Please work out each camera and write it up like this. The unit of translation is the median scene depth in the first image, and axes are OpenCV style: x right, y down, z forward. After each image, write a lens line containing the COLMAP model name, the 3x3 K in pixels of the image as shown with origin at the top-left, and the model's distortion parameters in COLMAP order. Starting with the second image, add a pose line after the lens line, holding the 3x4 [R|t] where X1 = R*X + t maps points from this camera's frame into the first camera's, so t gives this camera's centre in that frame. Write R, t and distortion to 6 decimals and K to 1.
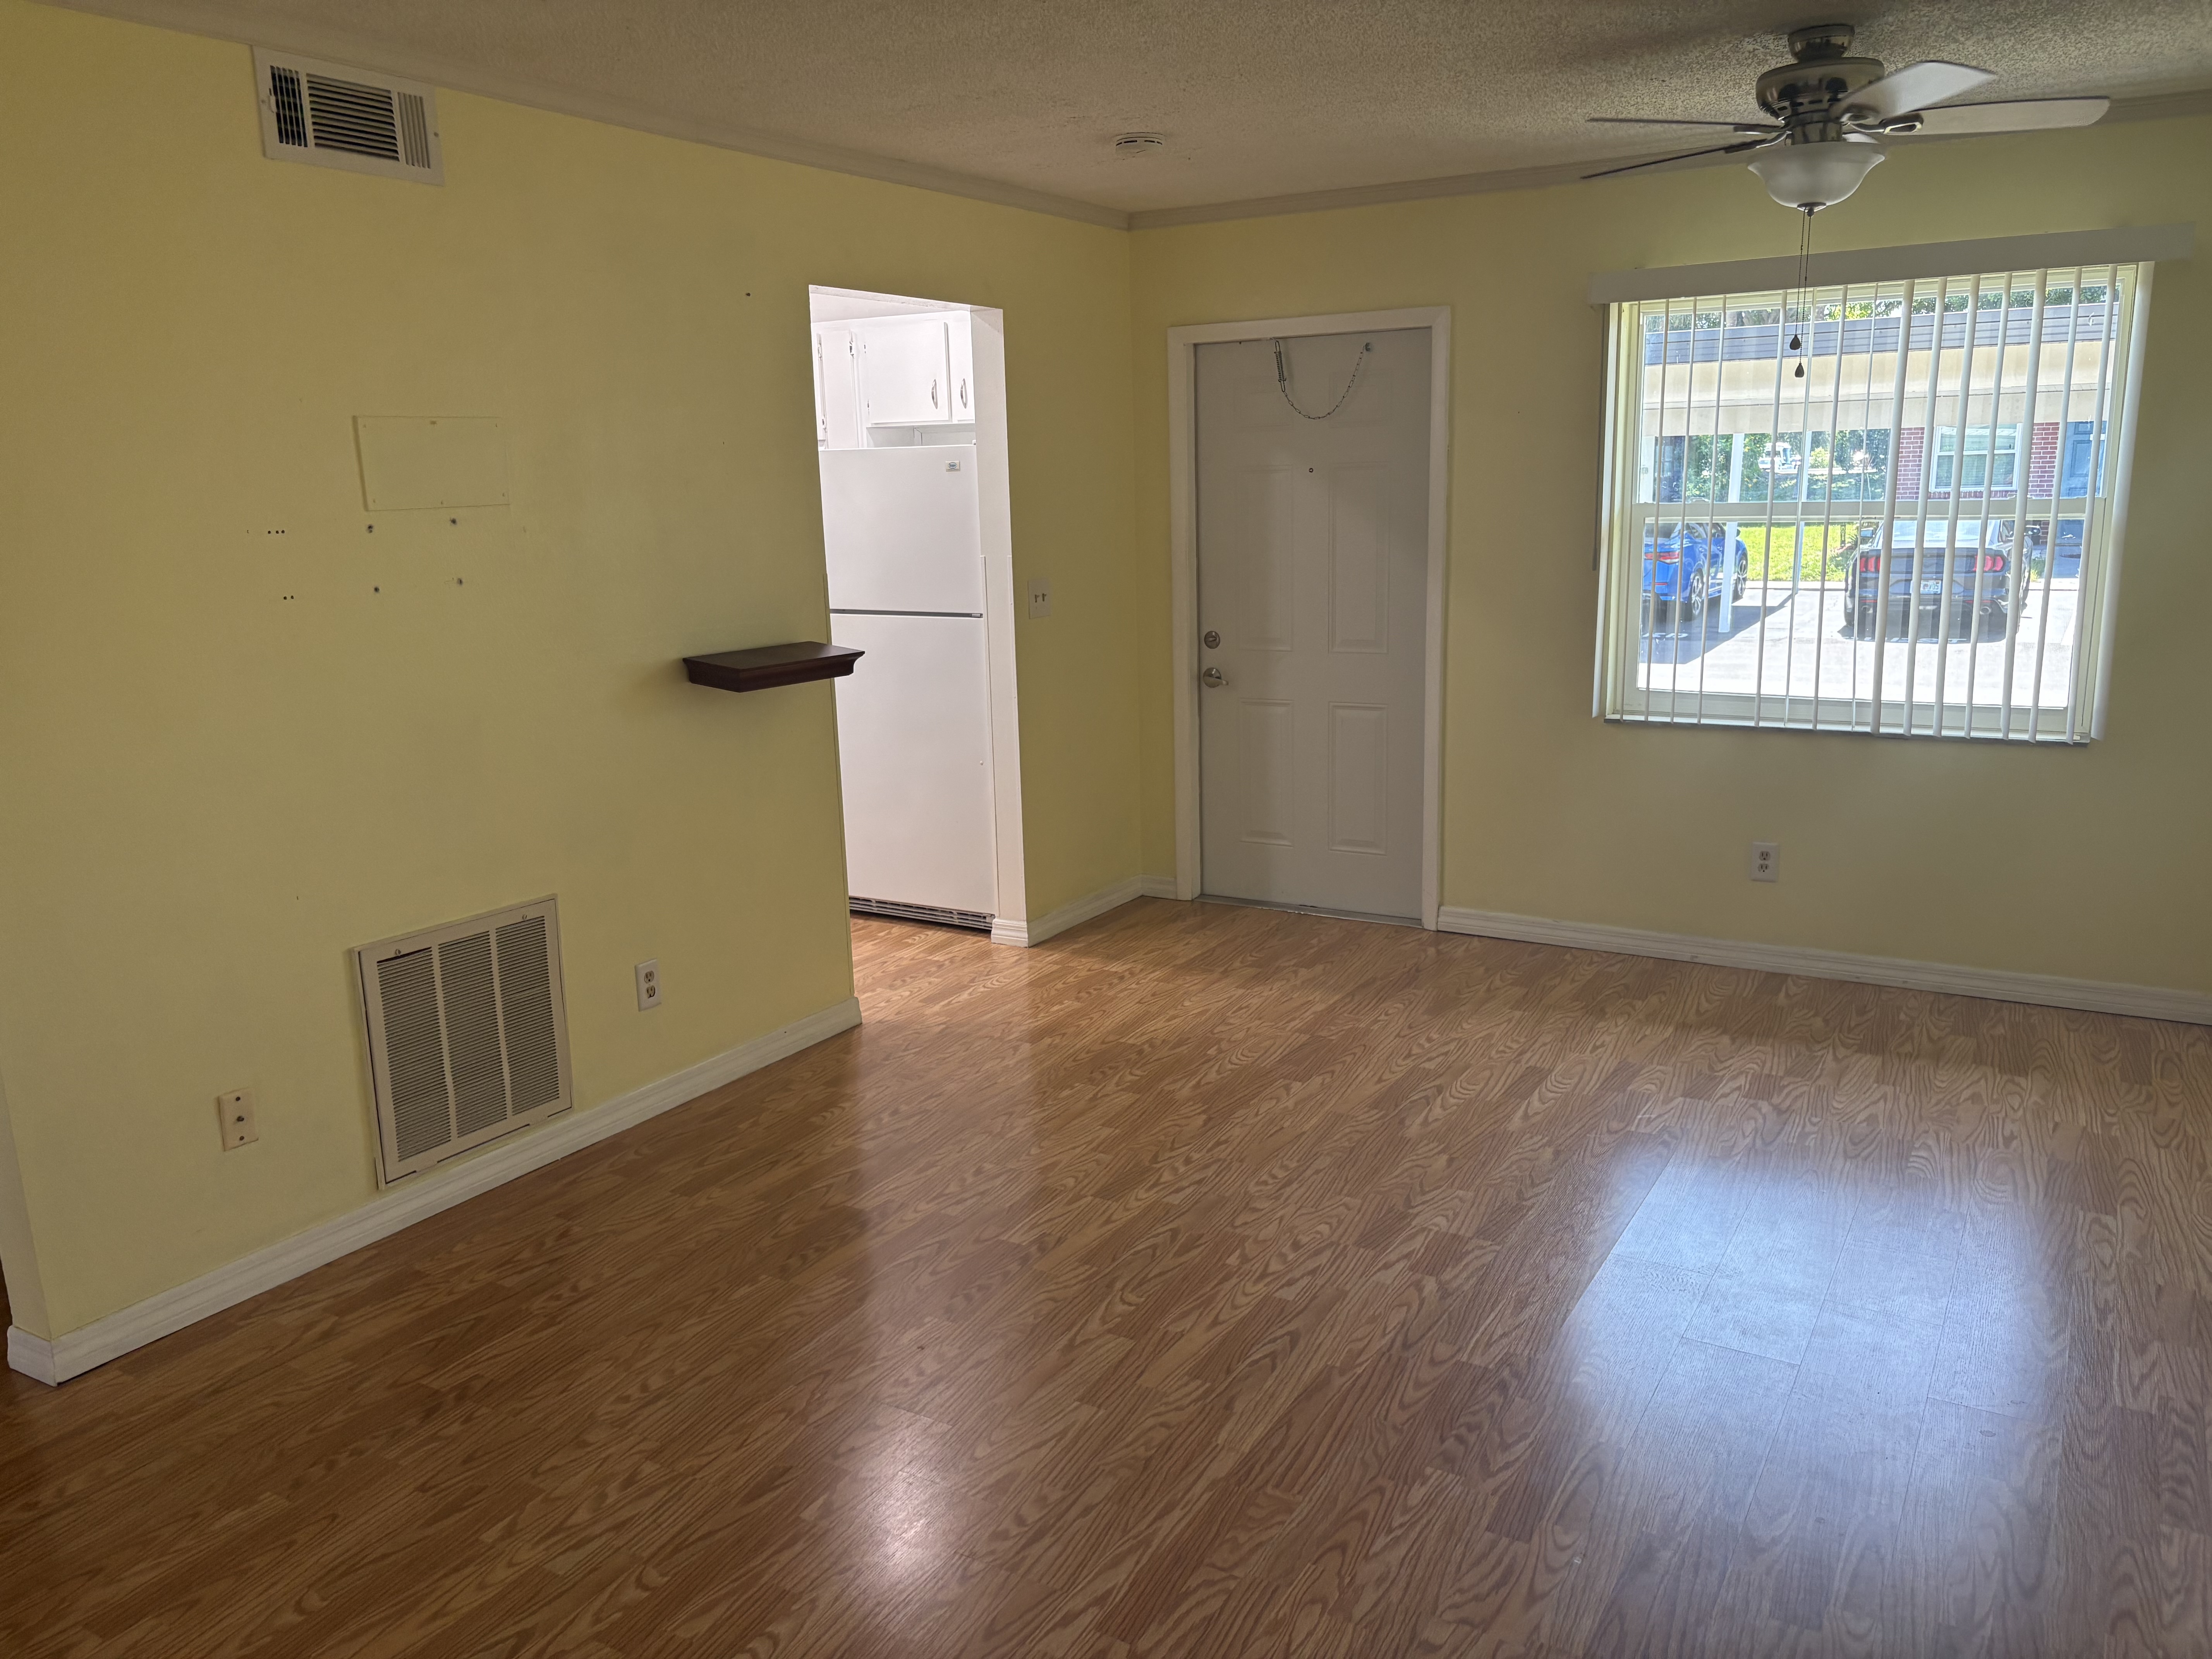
lens RADIAL K [[1660.1, 0, 1109.3], [0, 1660.1, 834.0], [0, 0, 1]] dist [0.091607, -0.156524]
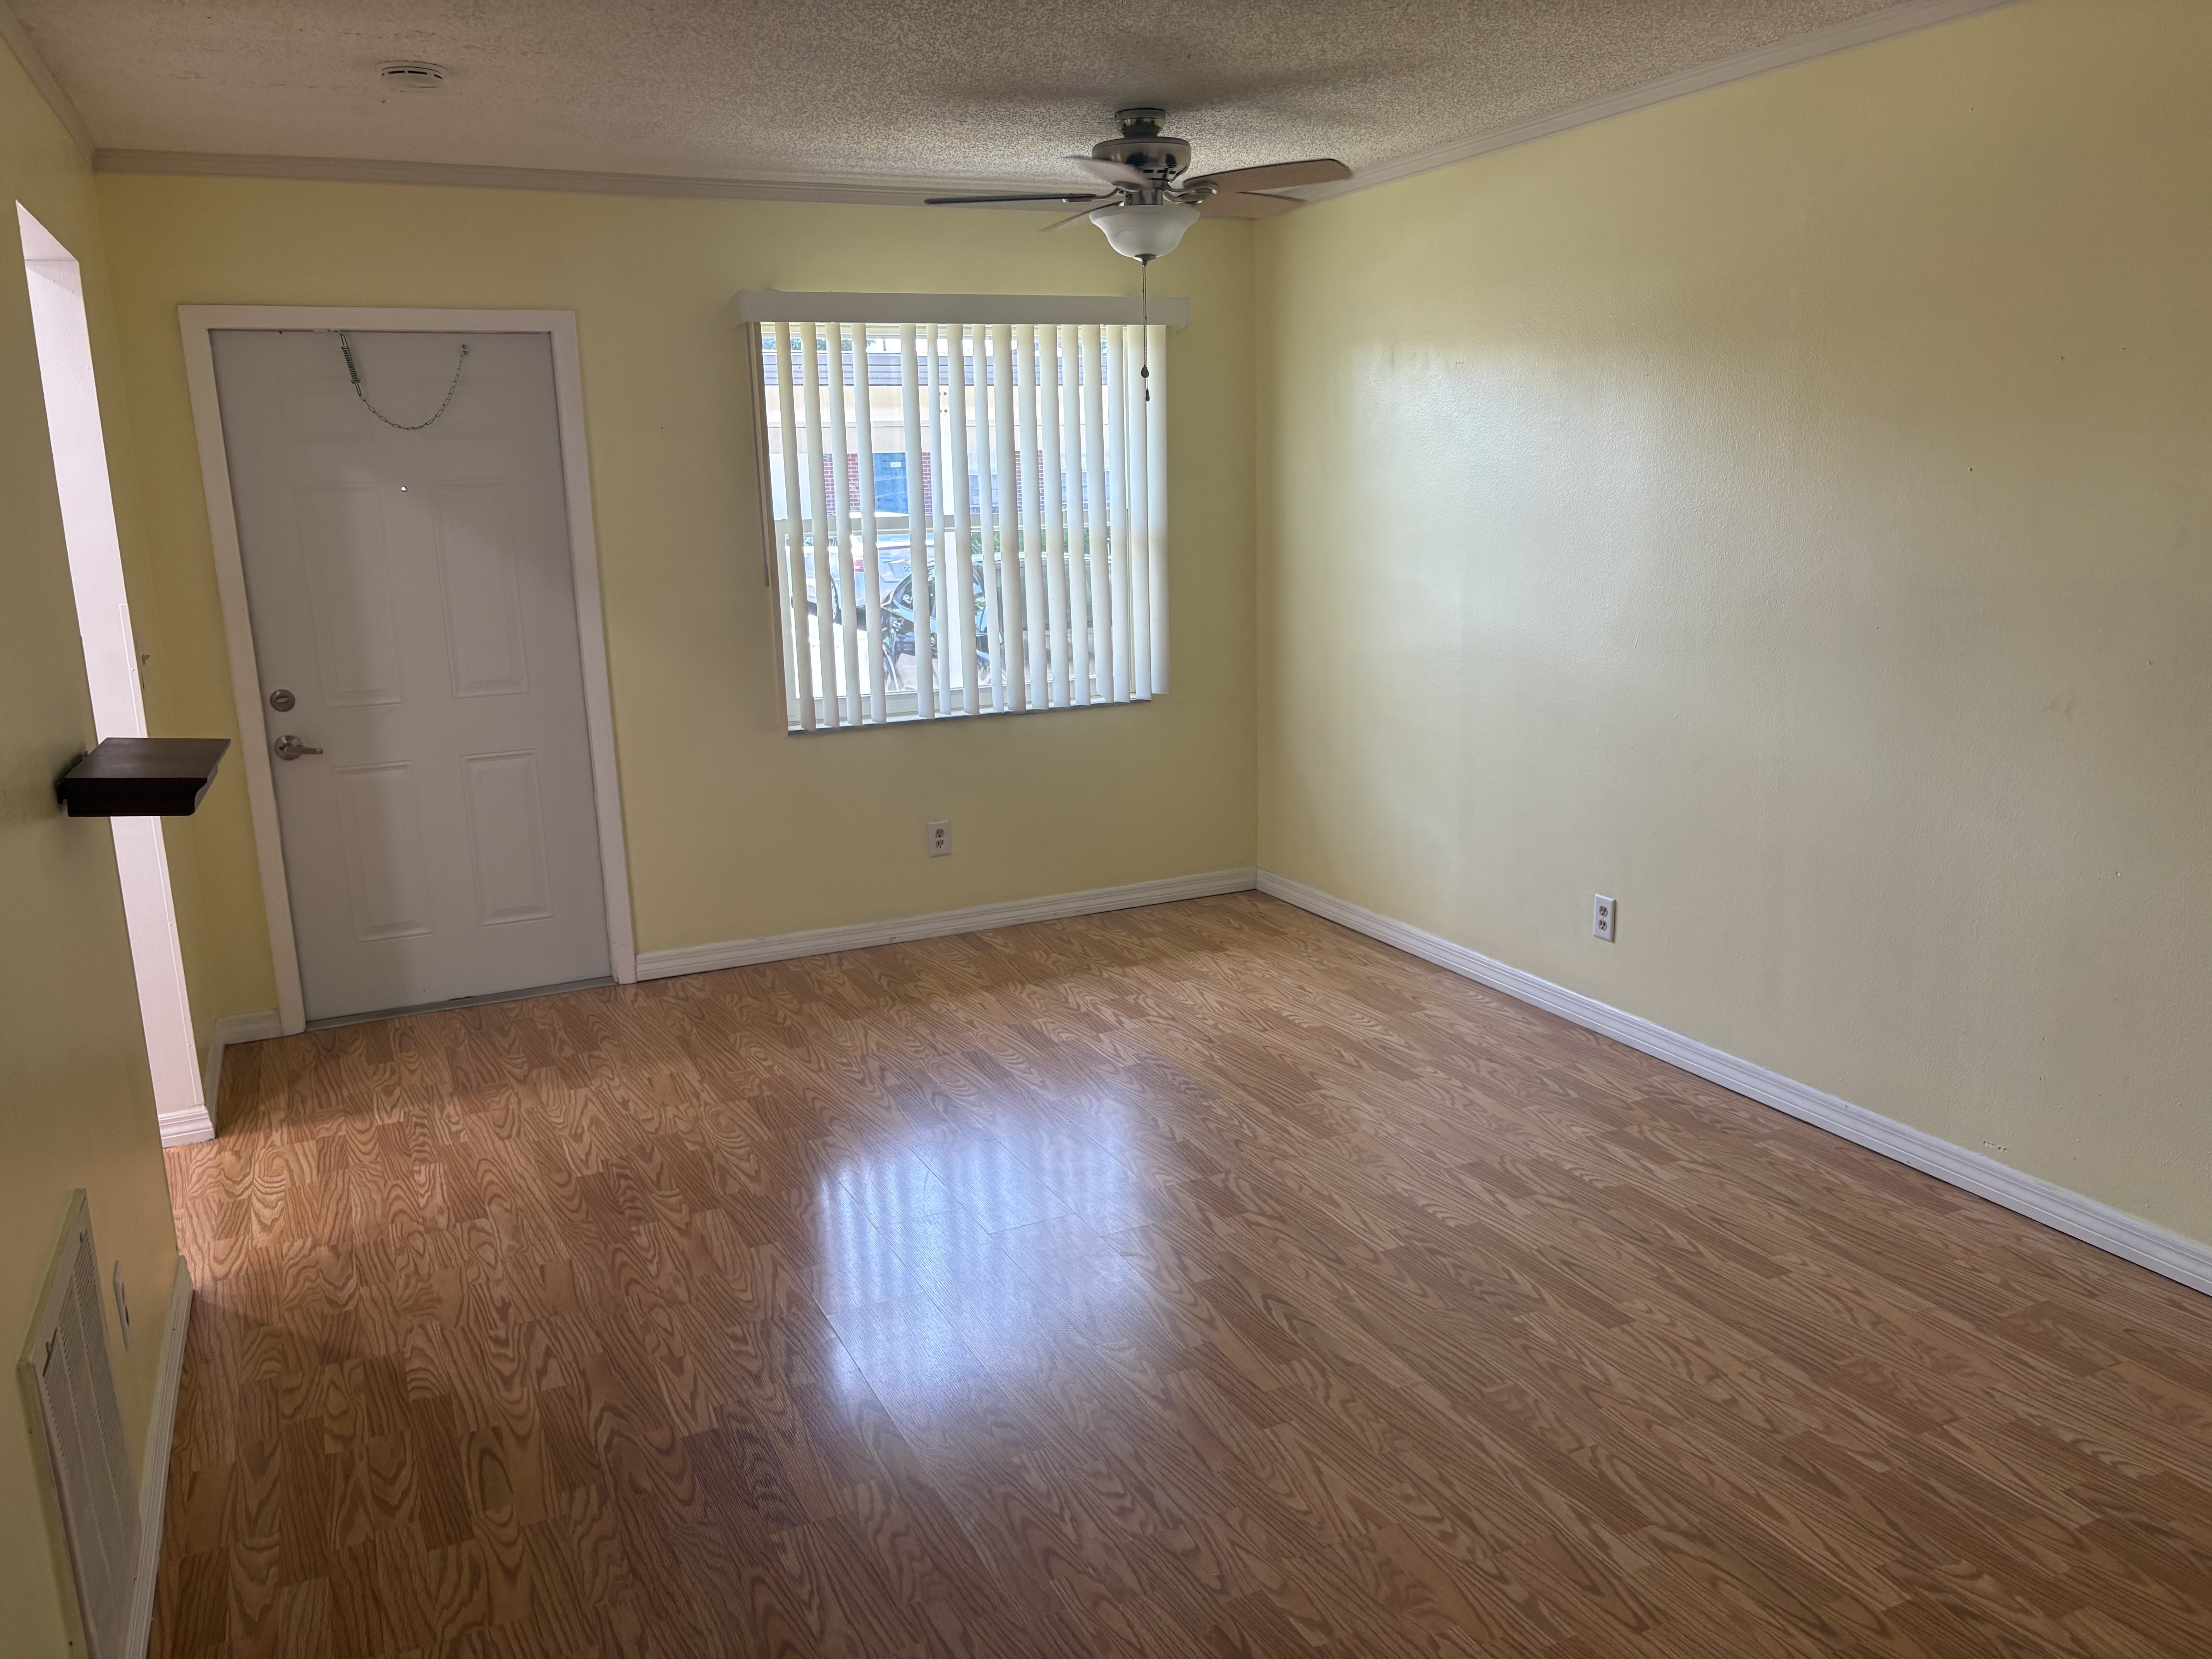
lens RADIAL K [[1660.1, 0, 1109.3], [0, 1660.1, 834.0], [0, 0, 1]] dist [0.091607, -0.156524]
pose [[0.551971, -0.168047, 0.816755, -0.453530], [0.187877, 0.979360, 0.074533, -0.047894], [-0.812423, 0.112309, 0.572150, 0.274054]]
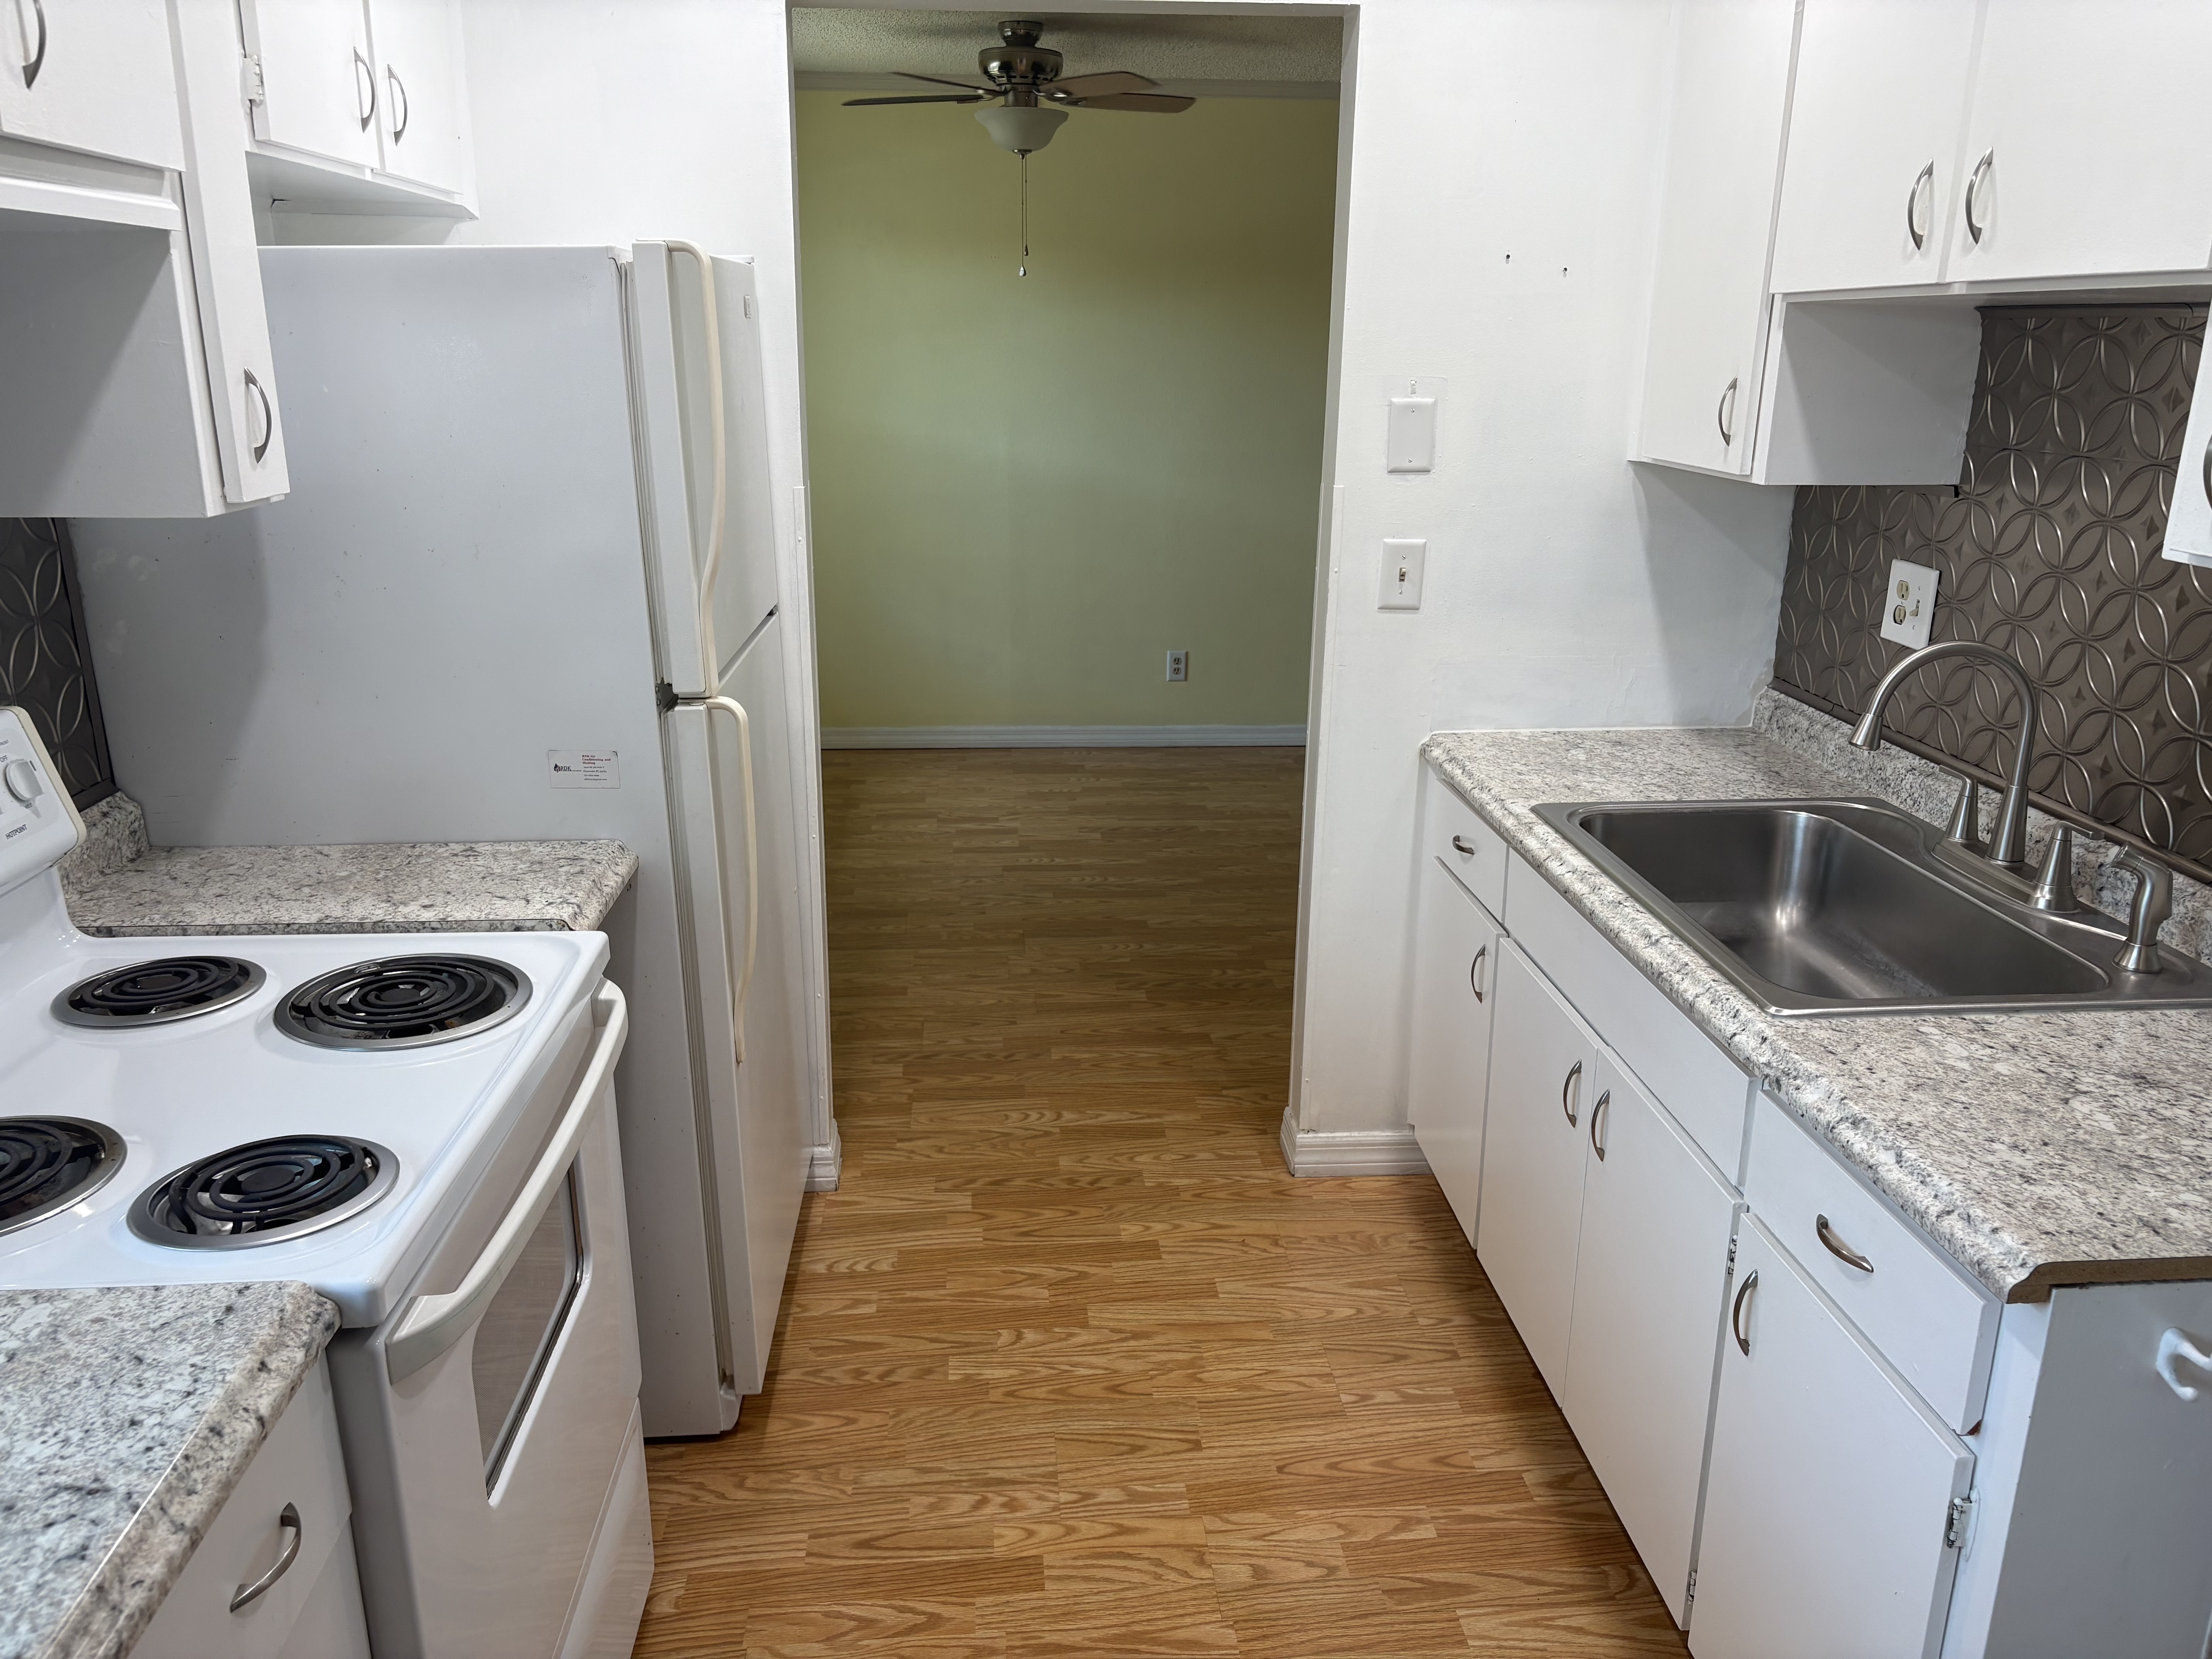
lens RADIAL K [[1660.1, 0, 1109.3], [0, 1660.1, 834.0], [0, 0, 1]] dist [0.091607, -0.156524]
pose [[-0.578270, -0.207801, 0.788938, -0.594991], [0.179784, 0.910790, 0.371672, -0.256564], [-0.795790, 0.356765, -0.489323, 1.294373]]
